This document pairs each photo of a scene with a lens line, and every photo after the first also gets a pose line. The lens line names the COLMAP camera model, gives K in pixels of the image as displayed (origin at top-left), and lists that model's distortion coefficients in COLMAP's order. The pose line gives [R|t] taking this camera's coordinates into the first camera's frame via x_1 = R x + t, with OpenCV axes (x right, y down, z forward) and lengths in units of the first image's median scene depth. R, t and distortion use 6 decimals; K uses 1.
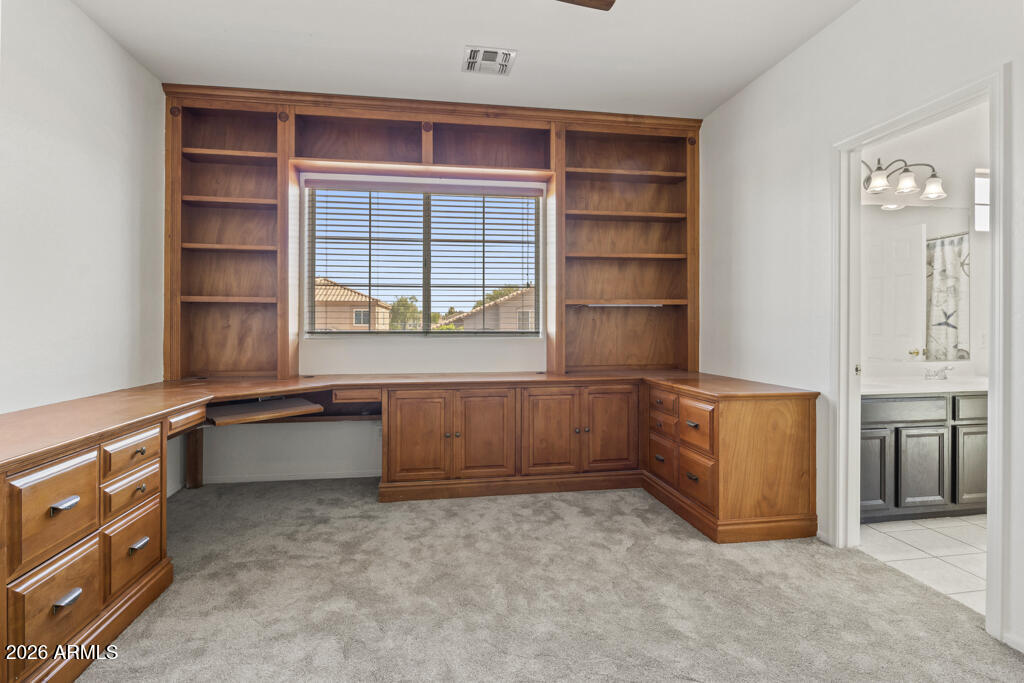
lens RADIAL K [[512.1, 0, 516.1], [0, 512.1, 327.0], [0, 0, 1]] dist [-0.008637, -0.000782]
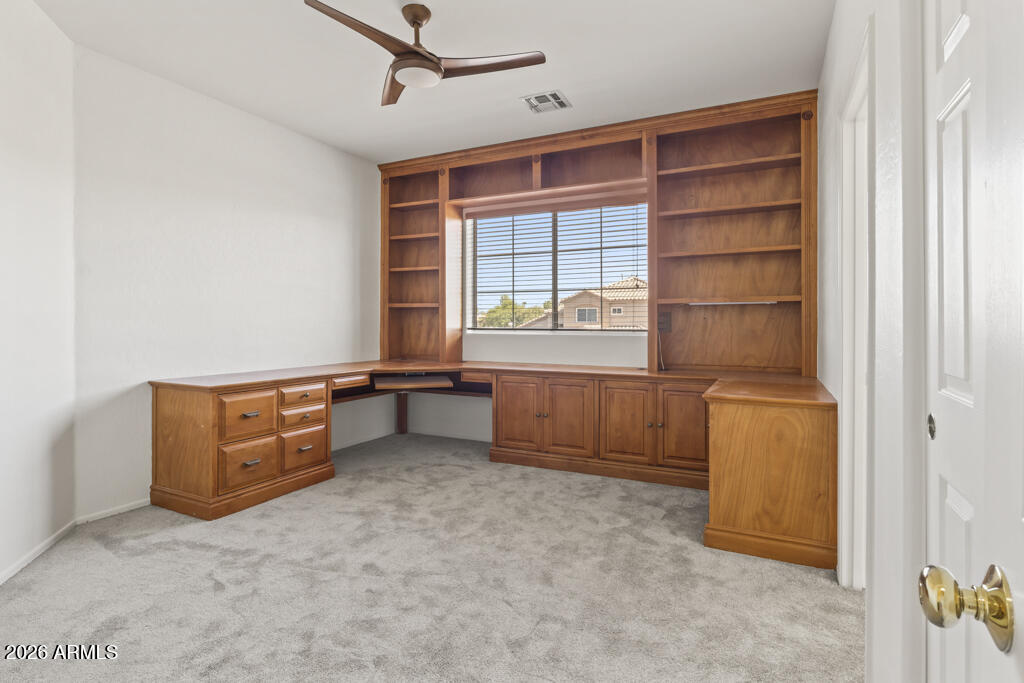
lens RADIAL K [[512.1, 0, 516.1], [0, 512.1, 327.0], [0, 0, 1]] dist [-0.008637, -0.000782]
pose [[0.814047, 0.006905, -0.580758, 0.511769], [-0.003443, 0.999969, 0.007063, -0.004060], [0.580789, -0.003750, 0.814045, -0.010510]]
